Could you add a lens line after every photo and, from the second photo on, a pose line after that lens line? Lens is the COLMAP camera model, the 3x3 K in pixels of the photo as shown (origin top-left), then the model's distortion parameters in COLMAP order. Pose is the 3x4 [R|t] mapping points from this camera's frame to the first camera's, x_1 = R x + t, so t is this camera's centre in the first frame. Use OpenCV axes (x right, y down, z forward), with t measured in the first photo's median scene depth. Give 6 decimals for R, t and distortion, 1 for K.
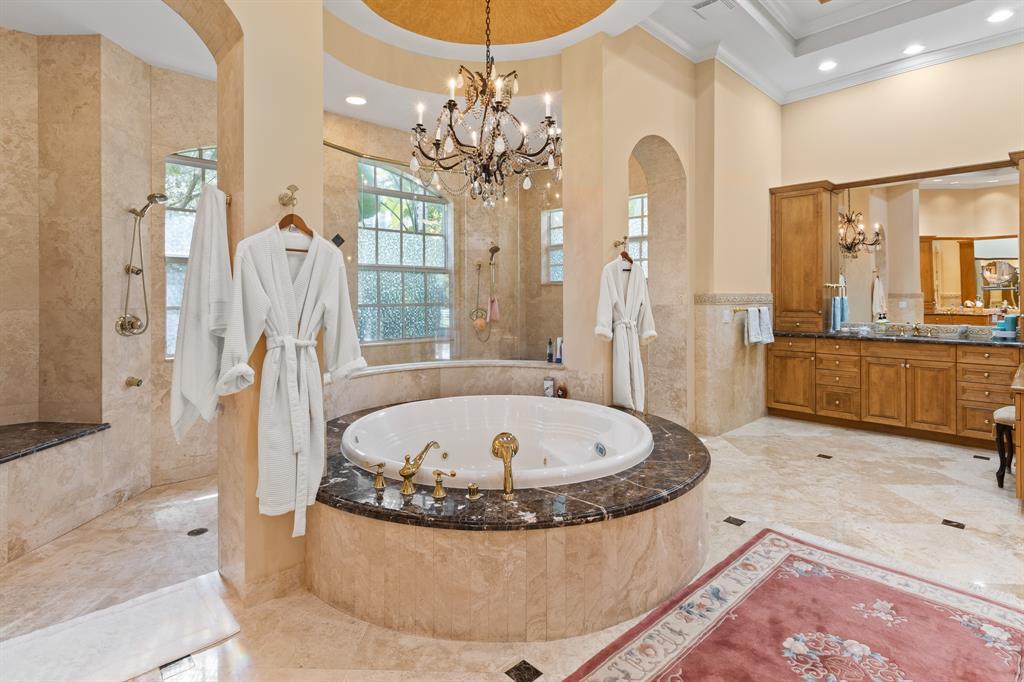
lens RADIAL K [[491.1, 0, 511.5], [0, 491.1, 296.0], [0, 0, 1]] dist [0.010243, -0.002221]
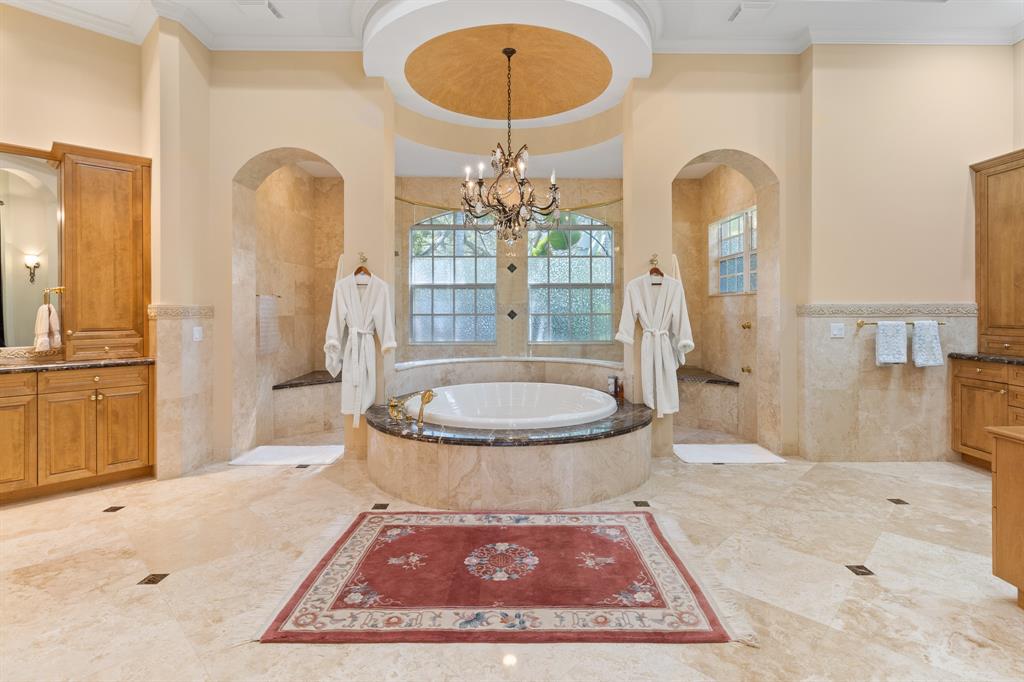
lens RADIAL K [[491.1, 0, 544.8], [0, 491.1, 311.0], [0, 0, 1]] dist [0.010243, -0.002221]
pose [[0.759886, 0.003181, -0.650049, 0.926428], [0.001325, 0.999978, 0.006441, 0.000950], [0.650055, -0.005756, 0.759865, -0.011740]]
